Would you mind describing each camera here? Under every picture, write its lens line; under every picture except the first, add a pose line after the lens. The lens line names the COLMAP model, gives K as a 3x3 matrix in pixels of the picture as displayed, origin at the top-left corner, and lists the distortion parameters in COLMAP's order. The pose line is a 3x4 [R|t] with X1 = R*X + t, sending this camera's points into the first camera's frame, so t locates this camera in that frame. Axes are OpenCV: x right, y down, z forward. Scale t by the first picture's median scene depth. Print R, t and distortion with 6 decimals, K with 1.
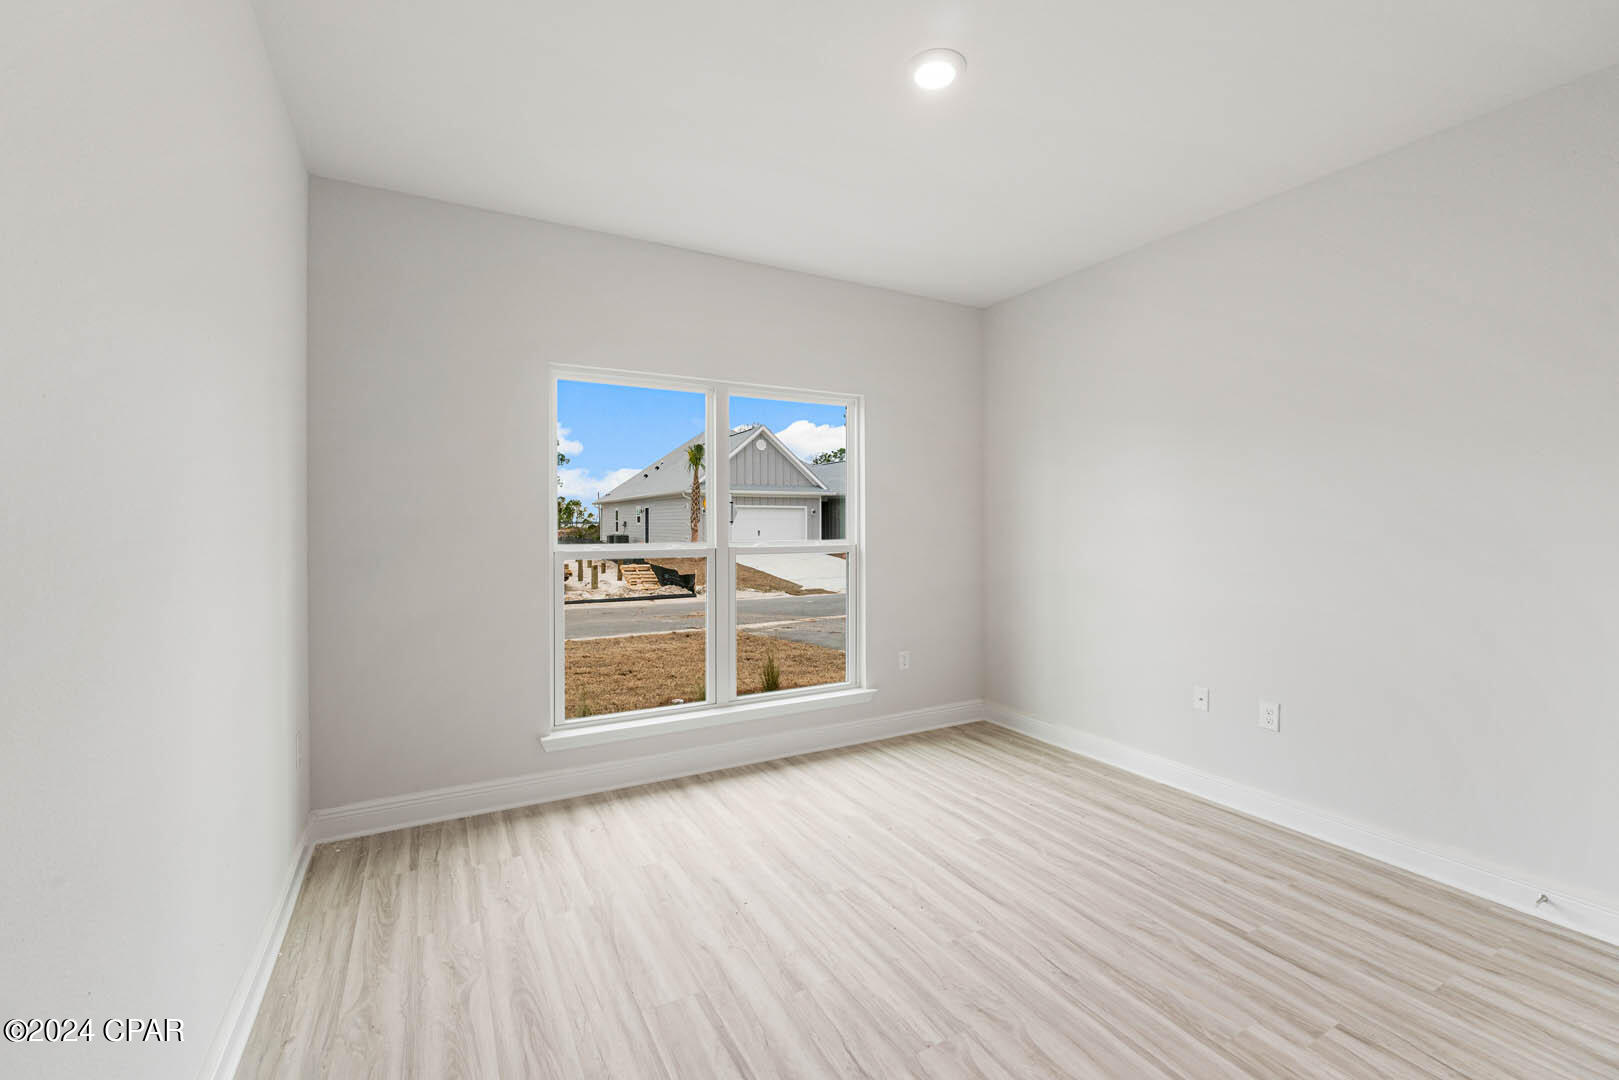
lens RADIAL K [[677.6, 0, 806.7], [0, 677.6, 529.6], [0, 0, 1]] dist [0.000328, -0.000057]
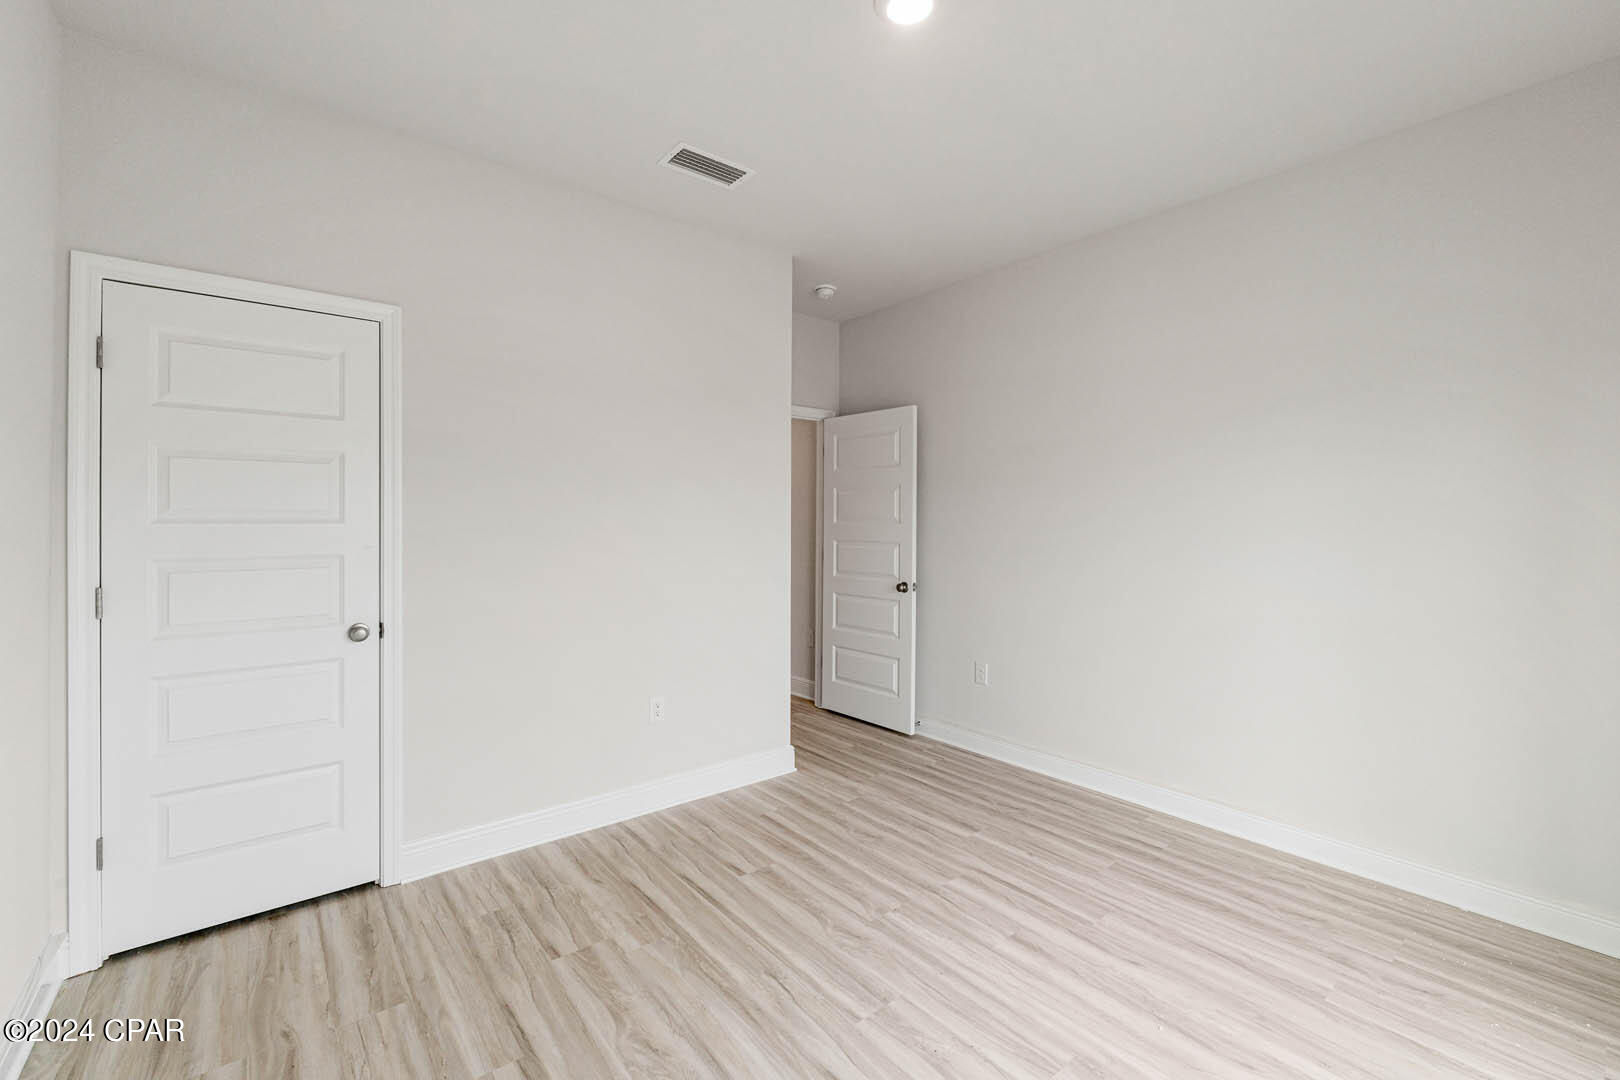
lens RADIAL K [[678.0, 0, 807.2], [0, 678.0, 529.5], [0, 0, 1]] dist [0.000328, -0.000057]
pose [[-0.984988, -0.002284, -0.172607, 0.514508], [-0.005300, 0.999841, 0.017019, -0.016978], [0.172541, 0.017678, -0.984844, 2.002612]]
